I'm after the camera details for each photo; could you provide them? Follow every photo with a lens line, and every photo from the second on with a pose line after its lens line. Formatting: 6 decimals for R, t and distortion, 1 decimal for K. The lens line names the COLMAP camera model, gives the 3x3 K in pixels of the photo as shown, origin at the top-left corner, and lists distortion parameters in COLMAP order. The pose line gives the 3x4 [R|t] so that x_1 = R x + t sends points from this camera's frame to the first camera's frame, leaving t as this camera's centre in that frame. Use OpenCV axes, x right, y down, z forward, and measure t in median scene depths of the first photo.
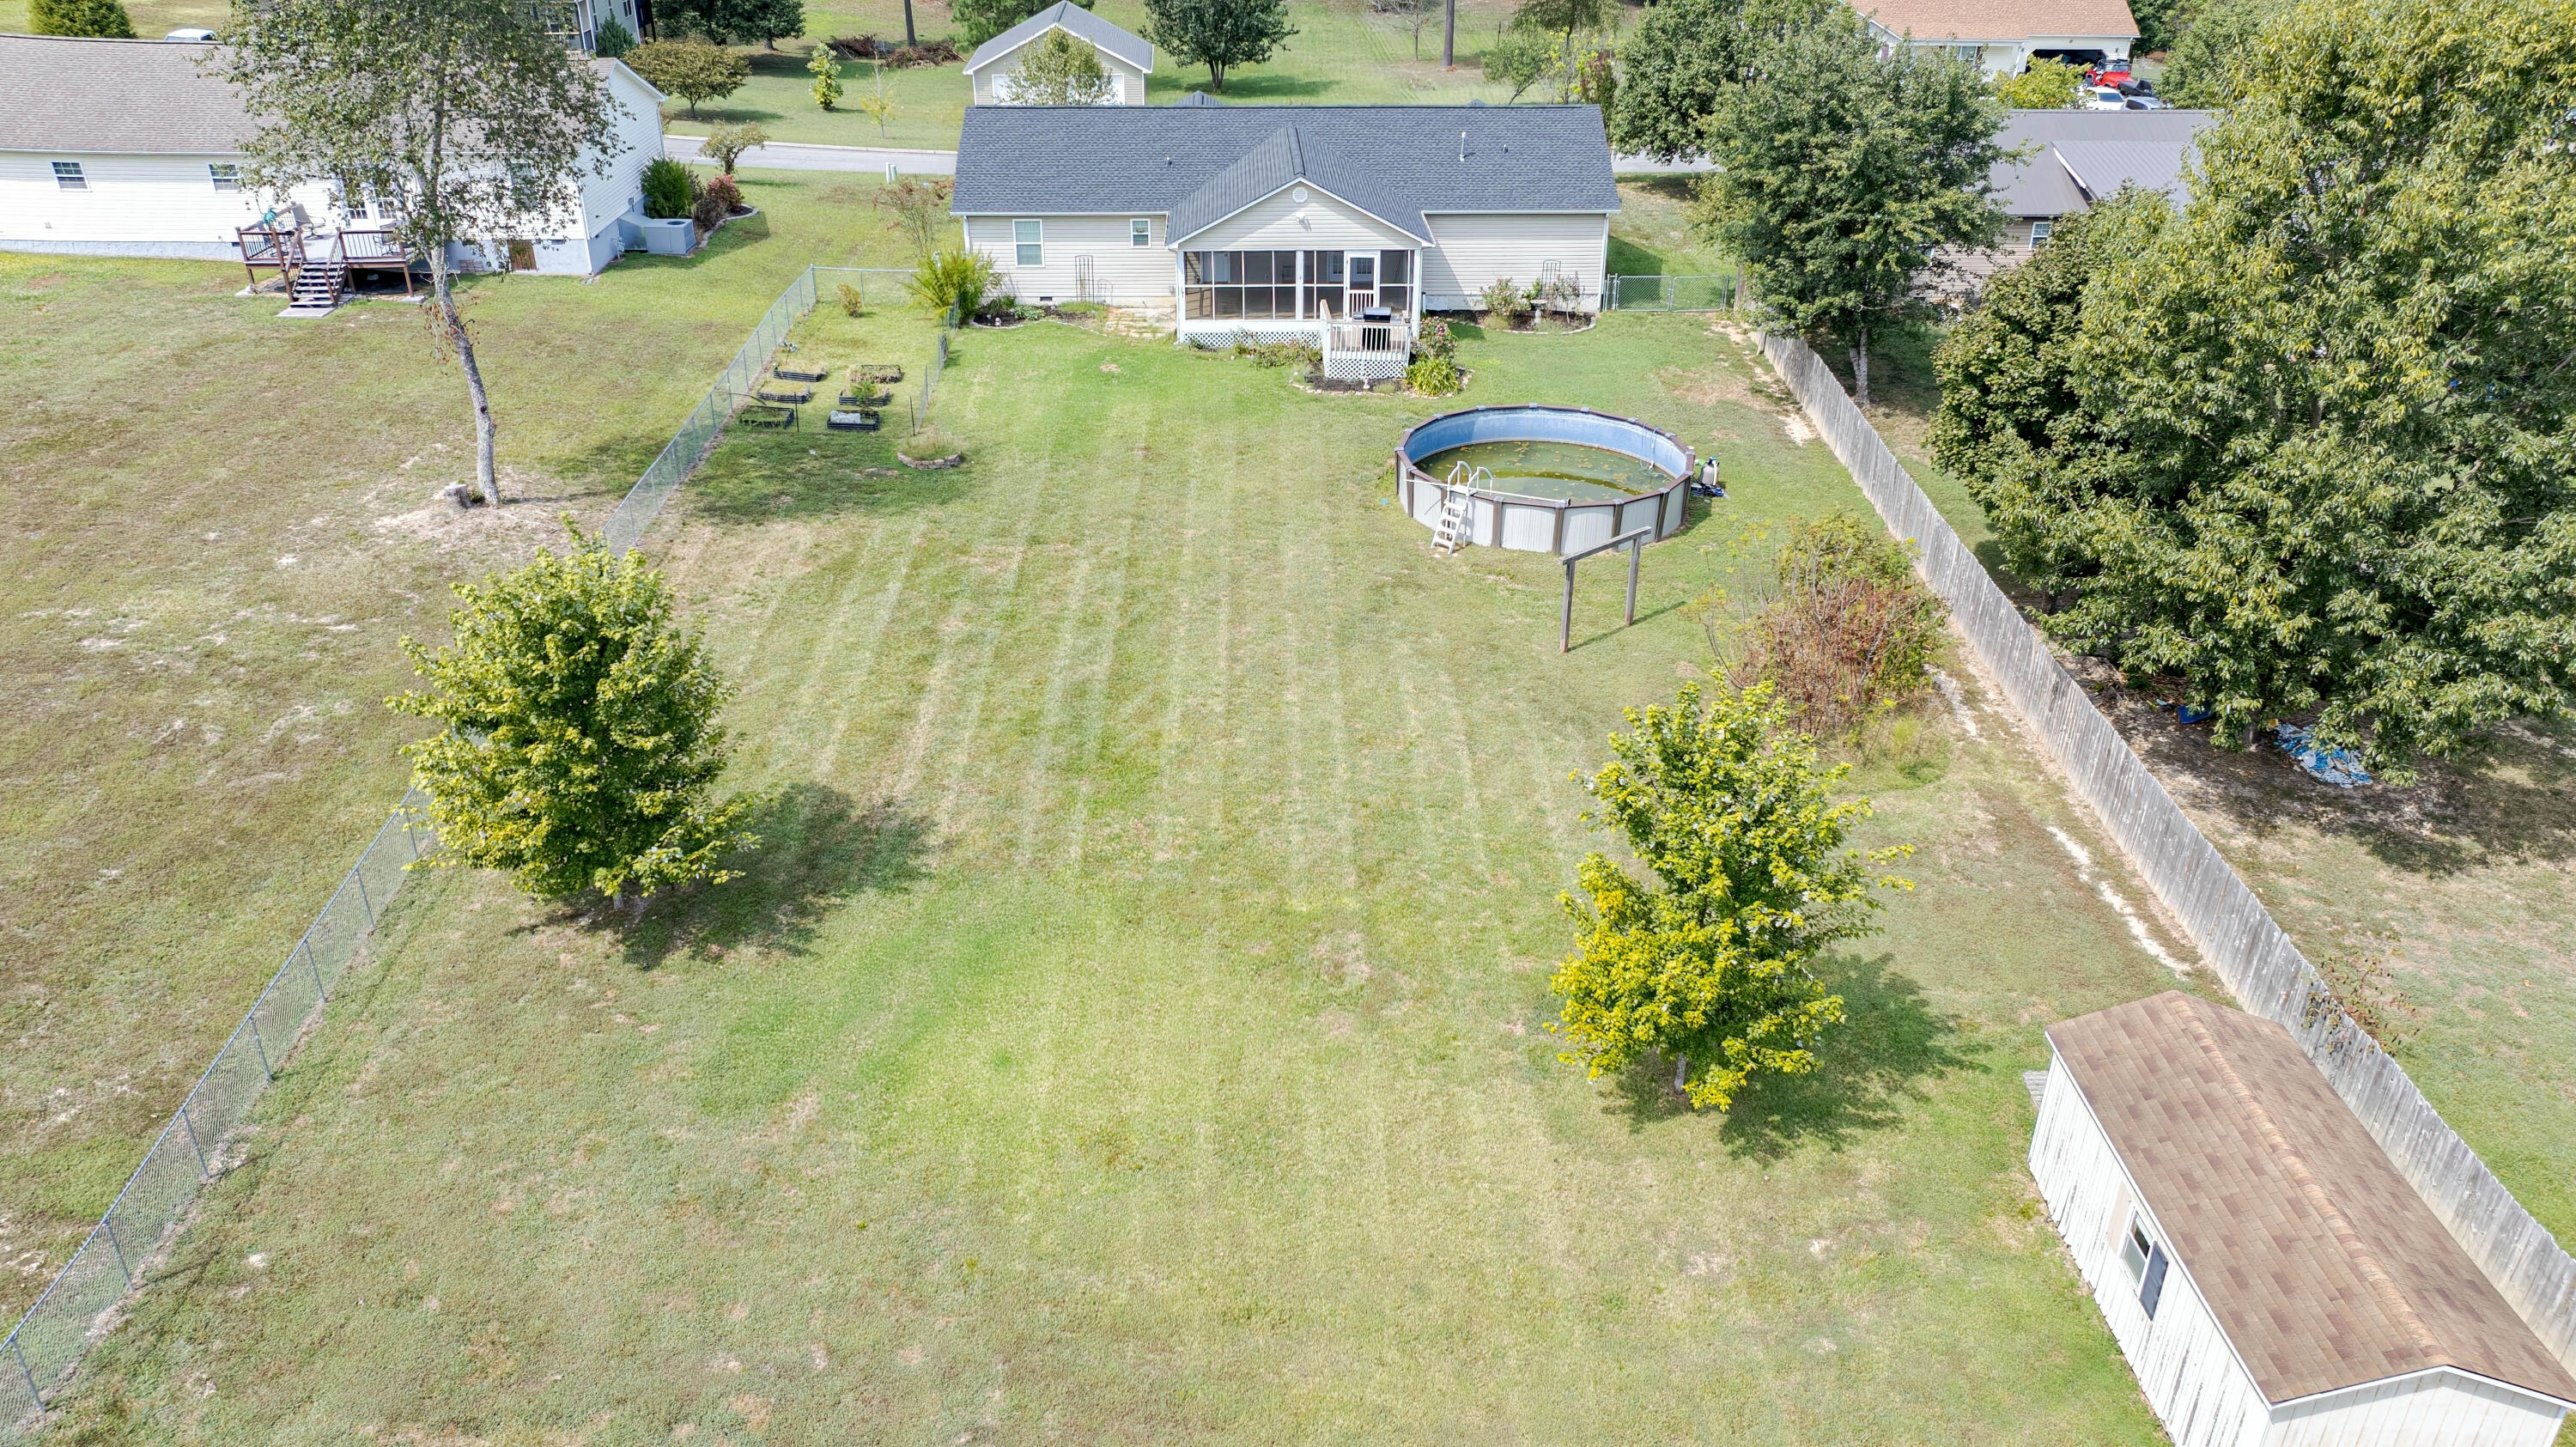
lens RADIAL K [[1785.6, 0, 1288.0], [0, 1785.6, 723.5], [0, 0, 1]] dist [-0.011242, -0.002149]
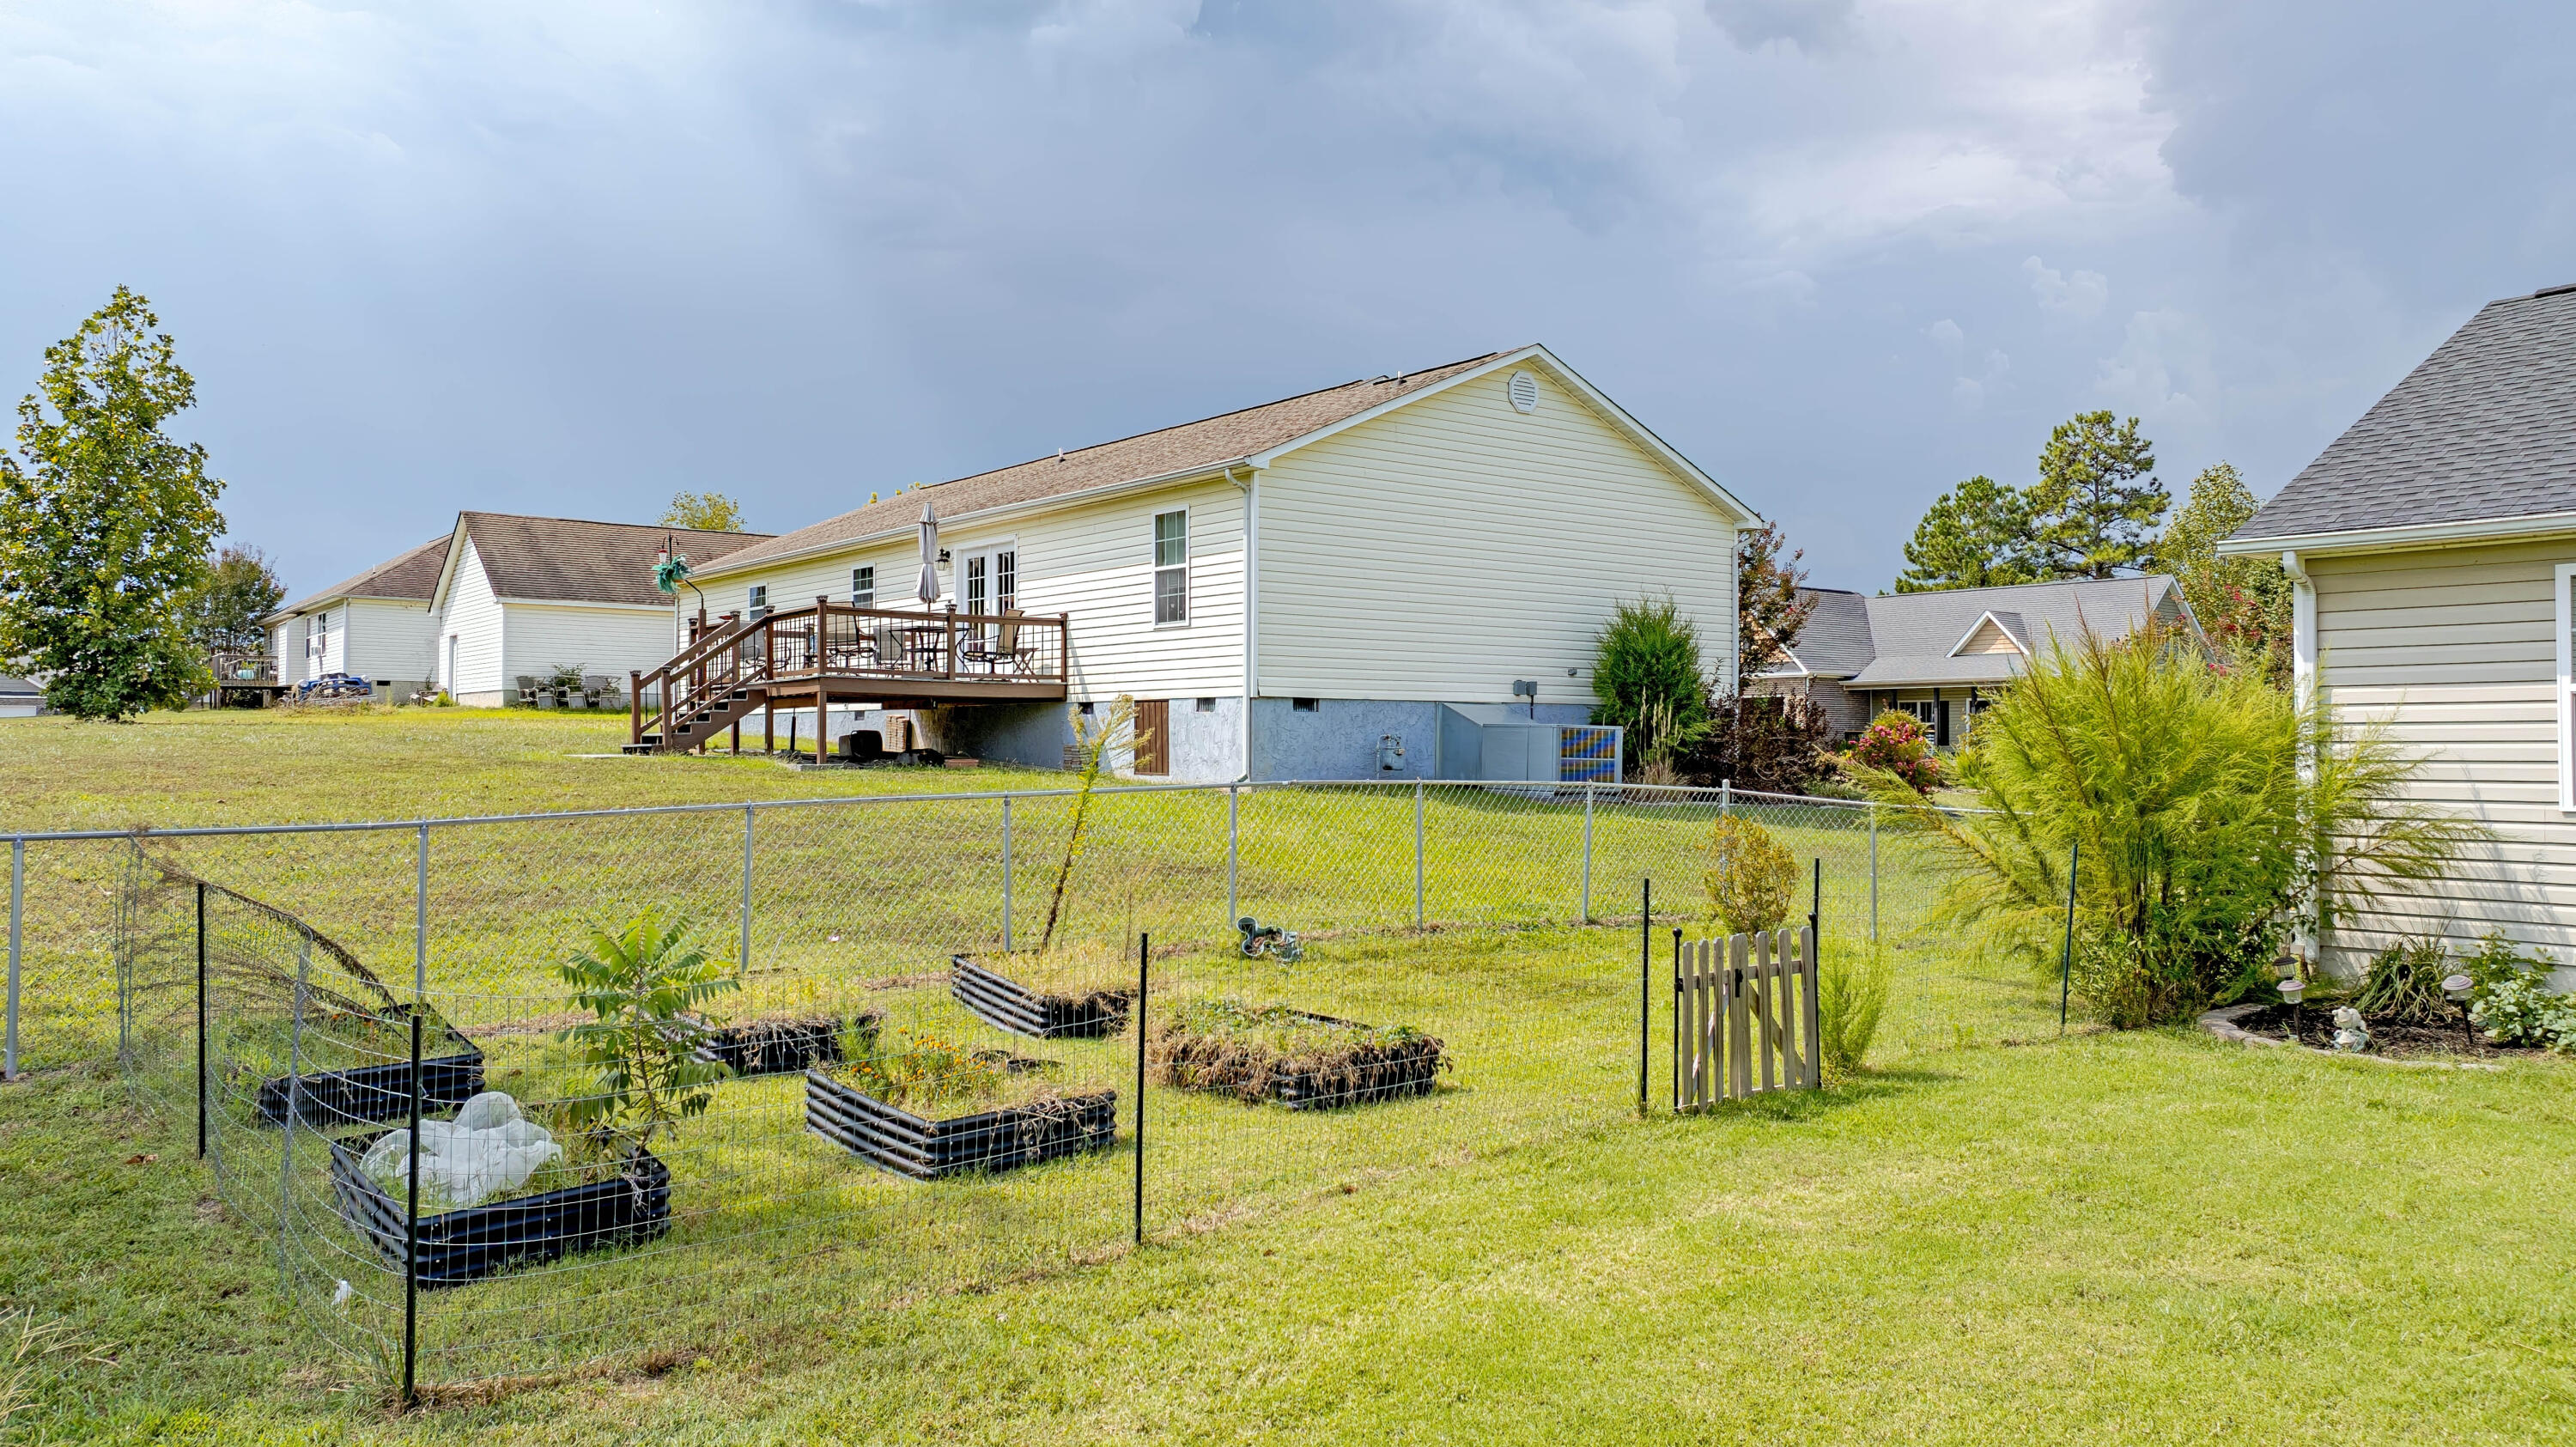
lens RADIAL K [[1785.6, 0, 1288.0], [0, 1785.6, 723.5], [0, 0, 1]] dist [-0.011242, -0.002149]
pose [[0.583290, -0.016012, -0.812106, -0.082645], [-0.389642, 0.871747, -0.297046, -0.165630], [0.712707, 0.489695, 0.502242, 0.864876]]
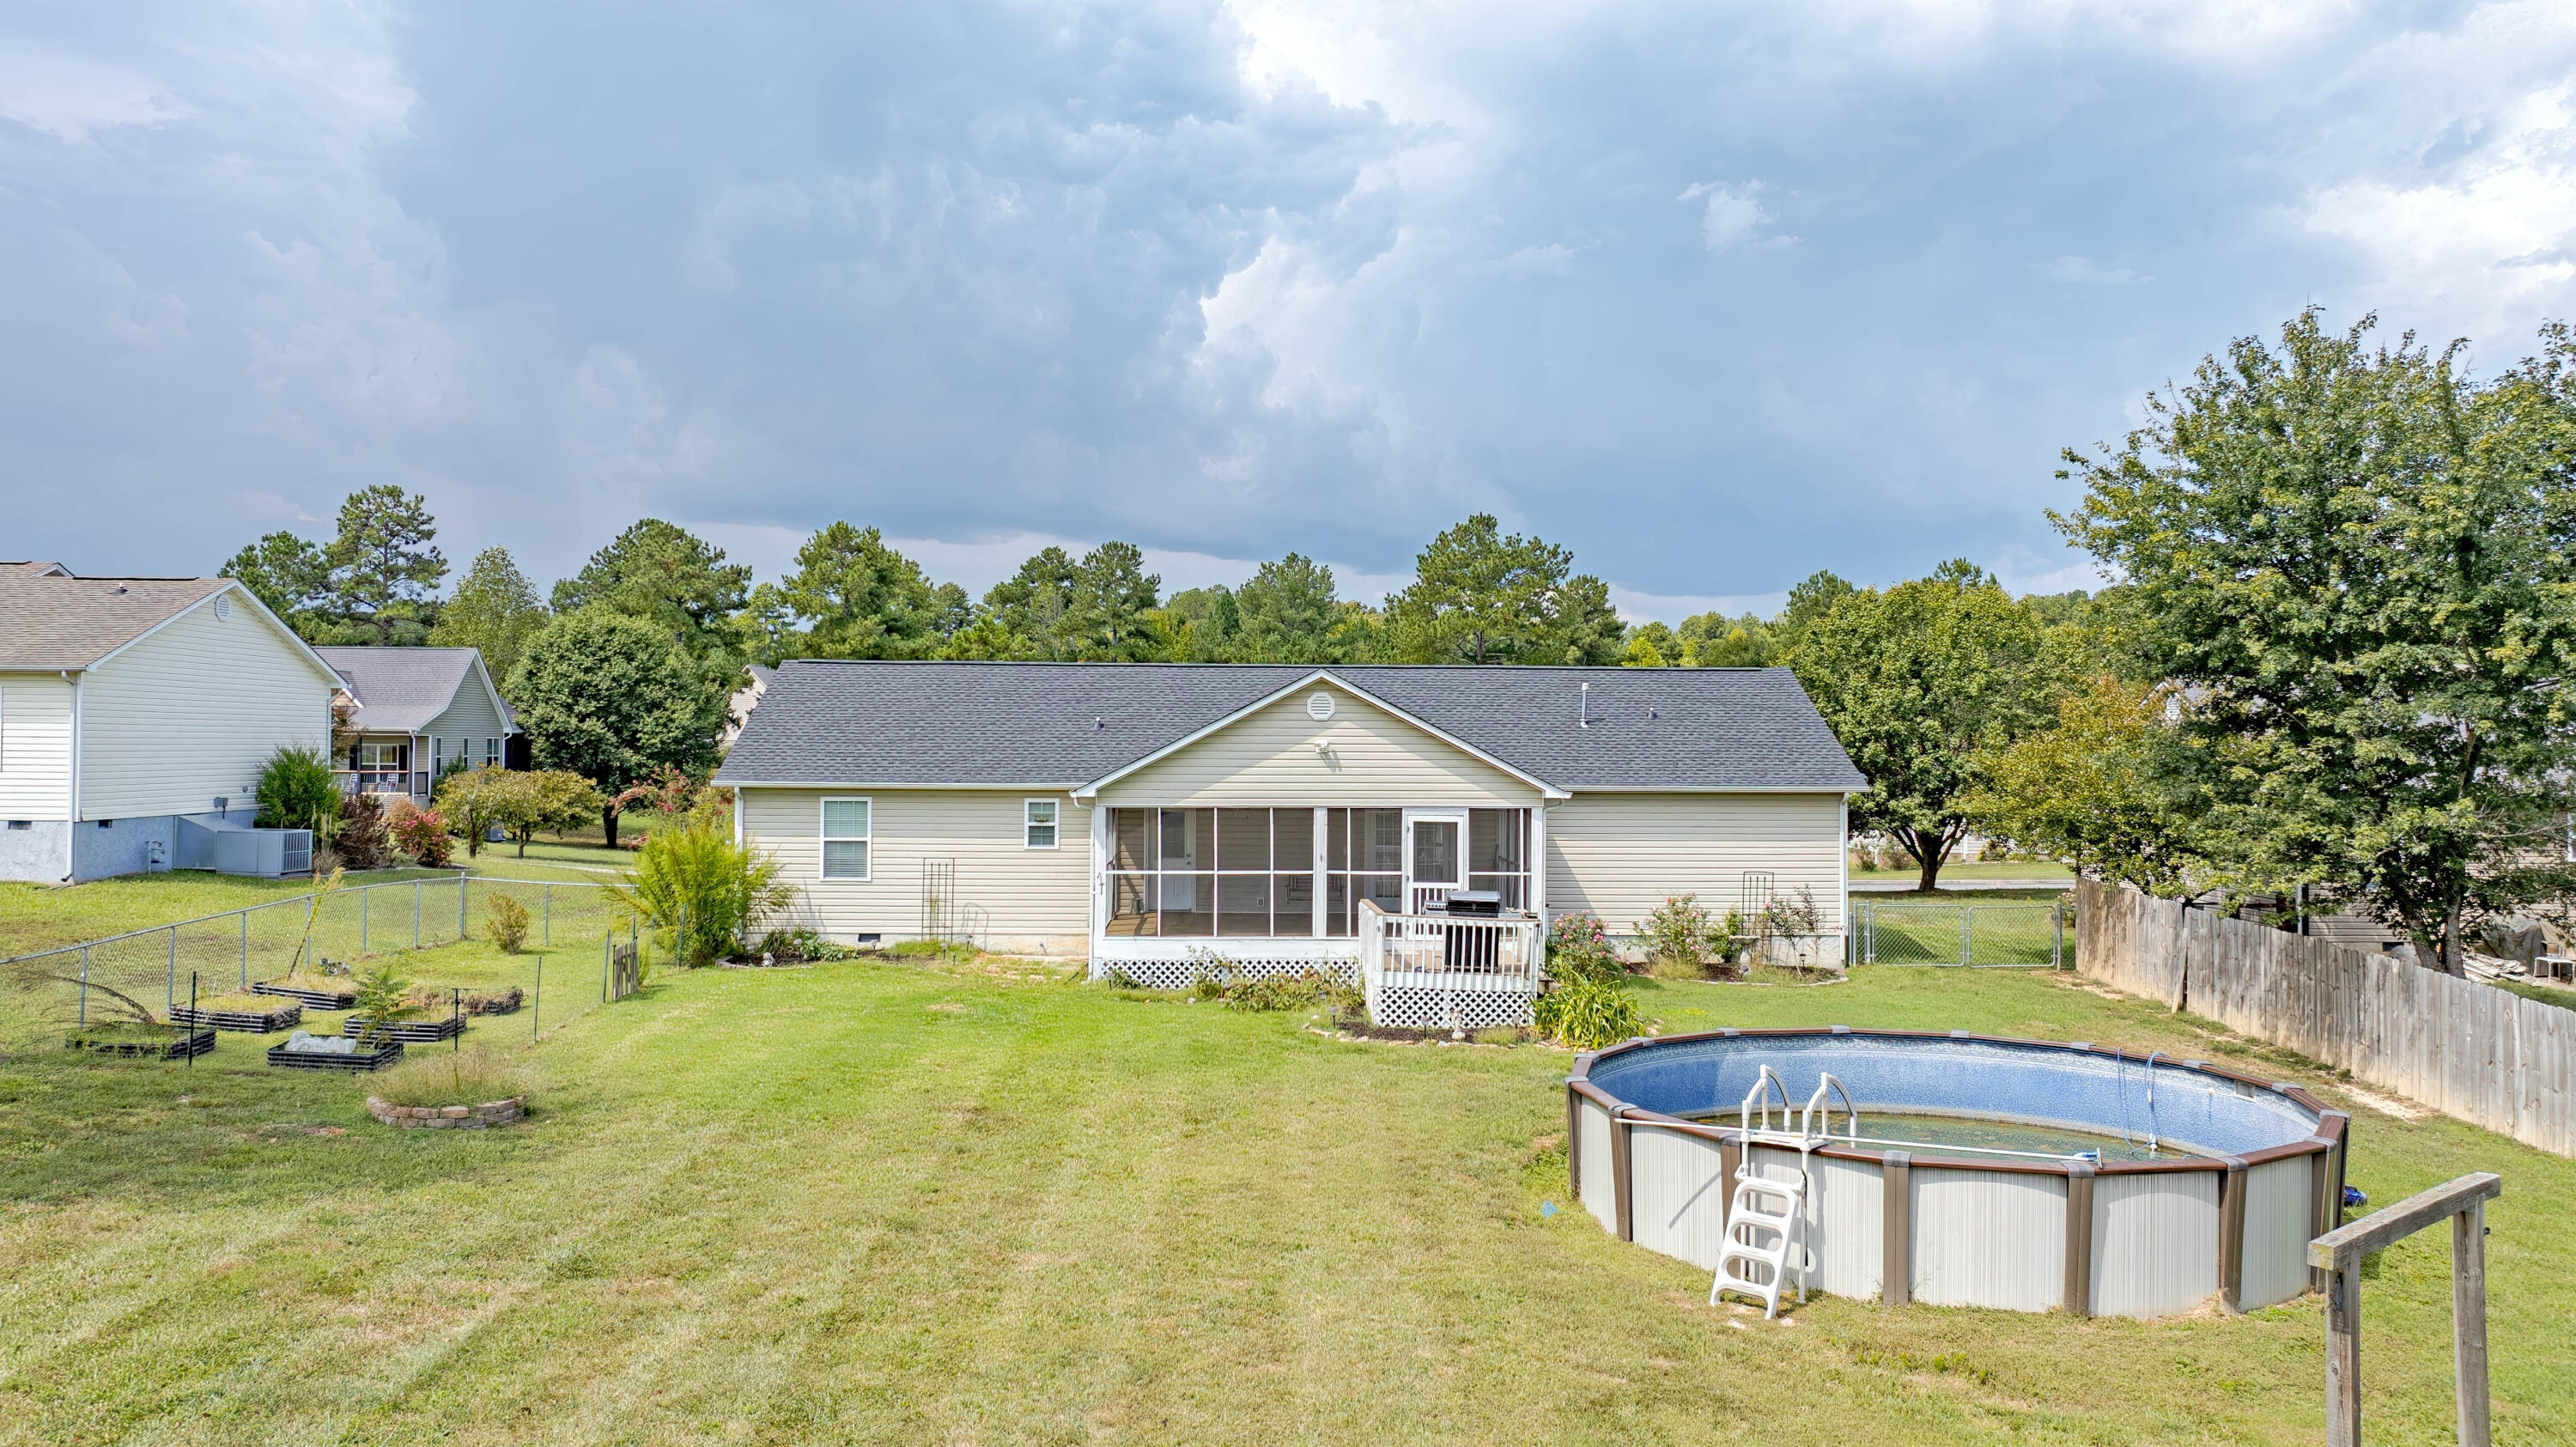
lens RADIAL K [[1785.6, 0, 1288.0], [0, 1785.6, 723.5], [0, 0, 1]] dist [-0.011242, -0.002149]
pose [[0.999995, 0.002954, 0.000850, -0.003765], [-0.002149, 0.869785, -0.493427, -0.019625], [-0.002197, 0.493423, 0.869787, 0.516666]]
